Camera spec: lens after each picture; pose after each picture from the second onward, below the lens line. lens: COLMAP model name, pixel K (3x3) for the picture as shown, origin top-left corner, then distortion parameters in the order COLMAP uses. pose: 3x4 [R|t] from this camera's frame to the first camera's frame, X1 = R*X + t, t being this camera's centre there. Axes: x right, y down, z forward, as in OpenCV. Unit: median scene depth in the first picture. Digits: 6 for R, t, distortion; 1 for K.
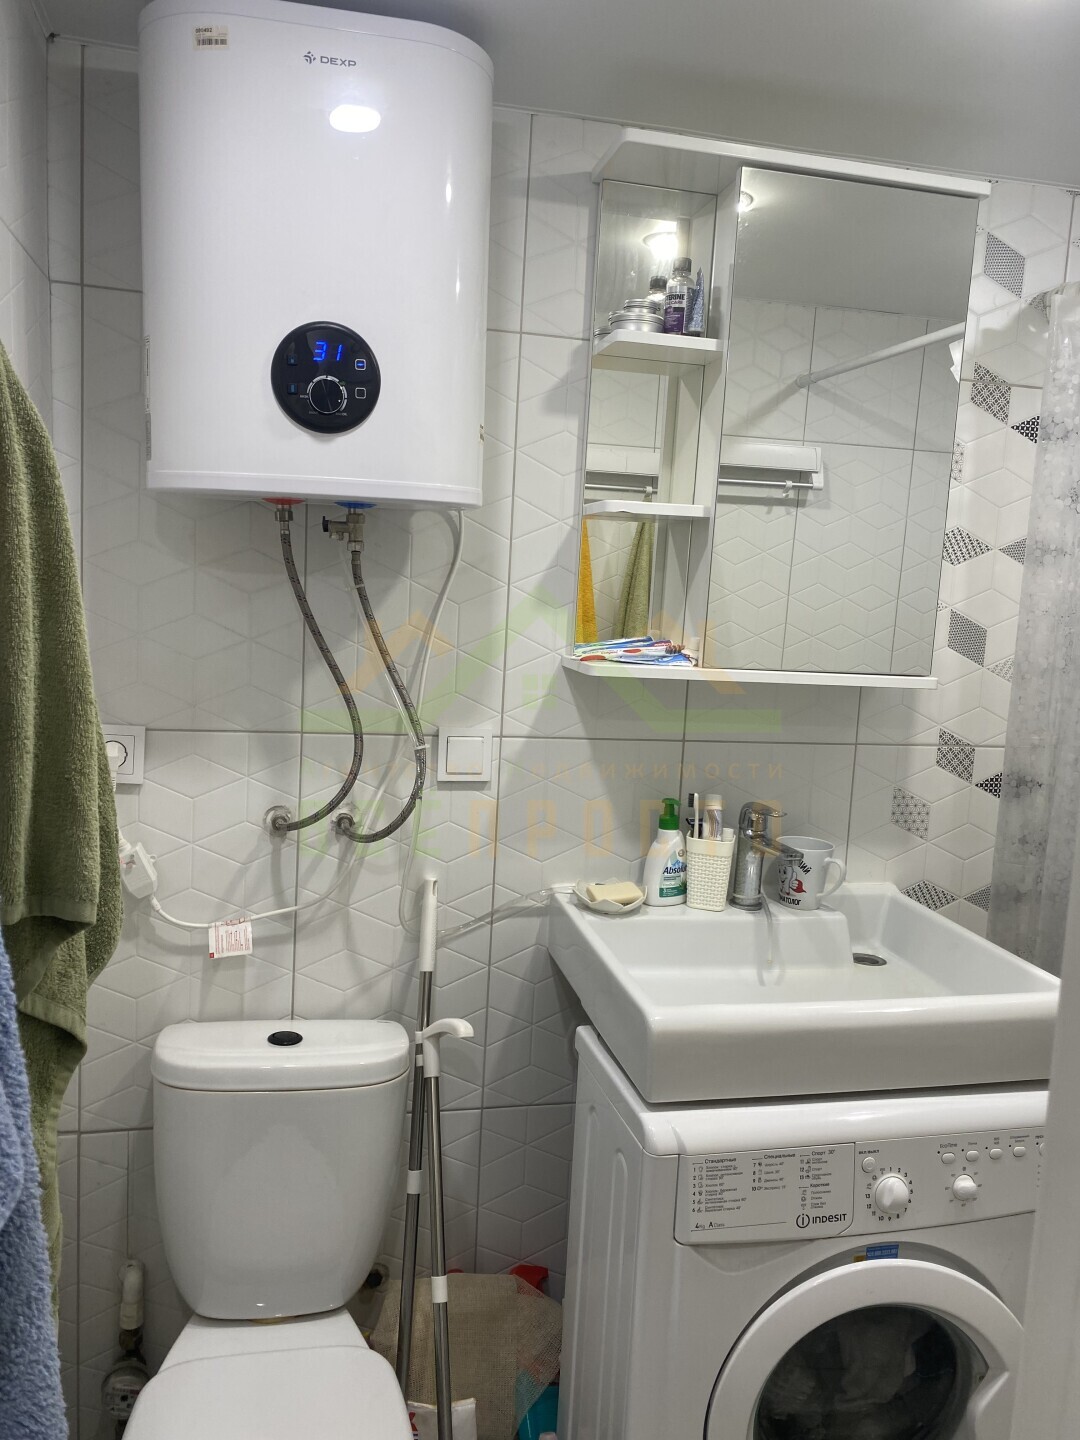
lens RADIAL K [[1084.4, 0, 540.0], [0, 1084.4, 714.0], [0, 0, 1]] dist [0.096306, -0.168137]
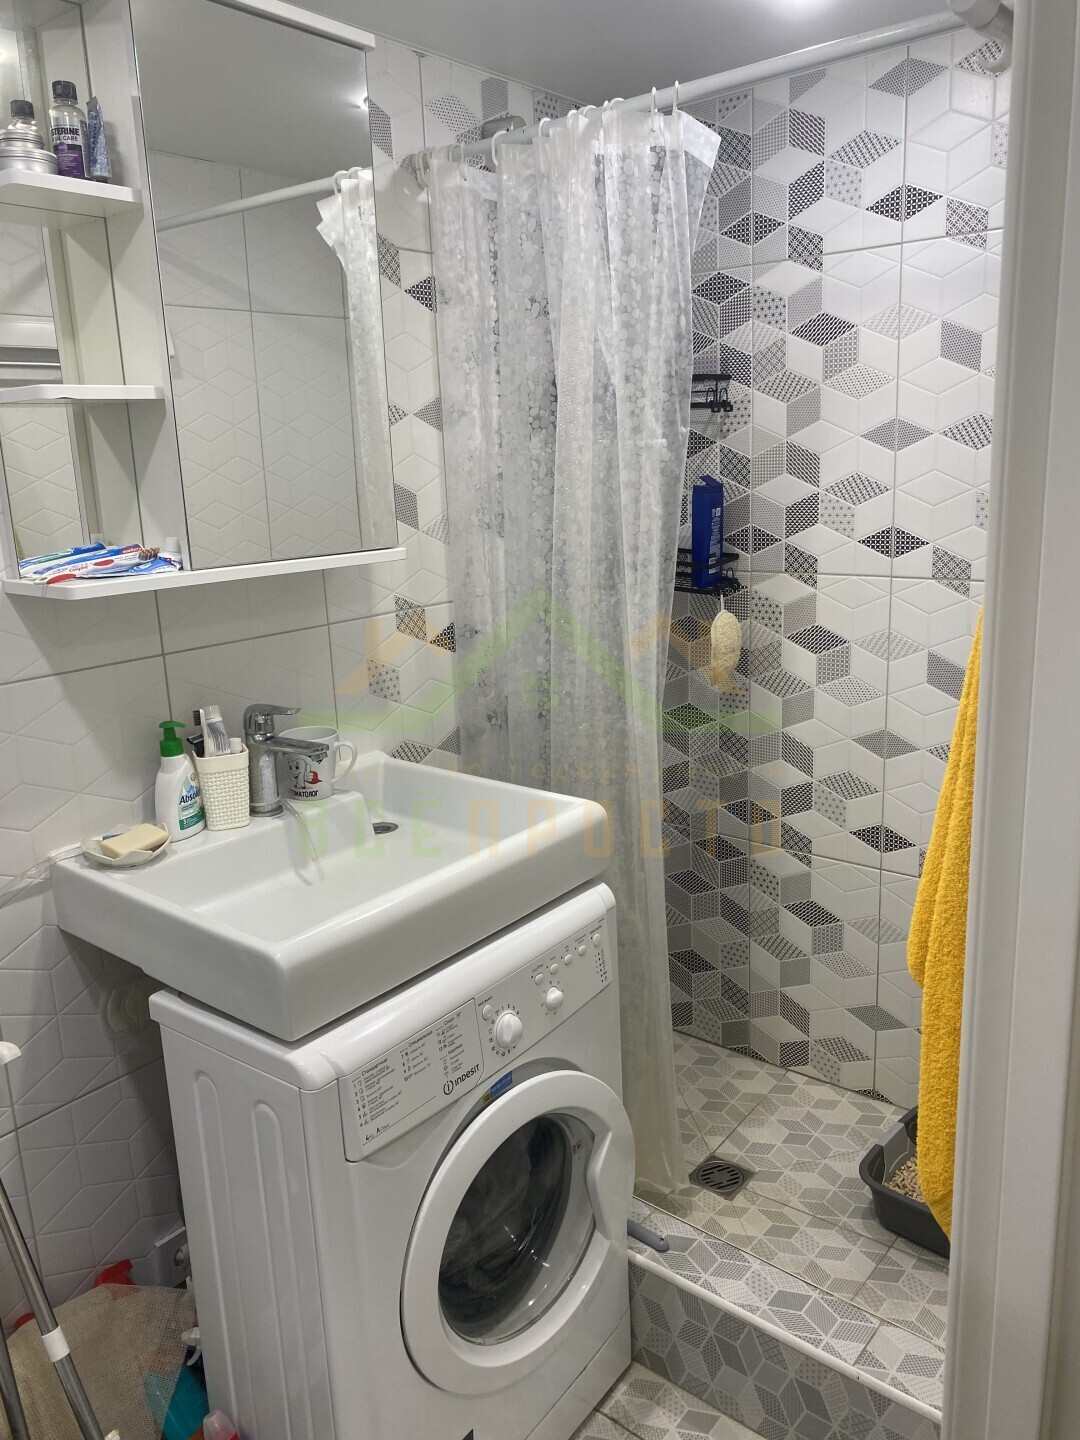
lens RADIAL K [[1091.2, 0, 535.2], [0, 1091.2, 699.0], [0, 0, 1]] dist [0.052092, -0.069618]
pose [[0.787855, -0.219528, 0.575405, -0.157677], [0.156996, 0.975035, 0.157033, -0.034400], [-0.595513, -0.033383, 0.802651, 0.098577]]
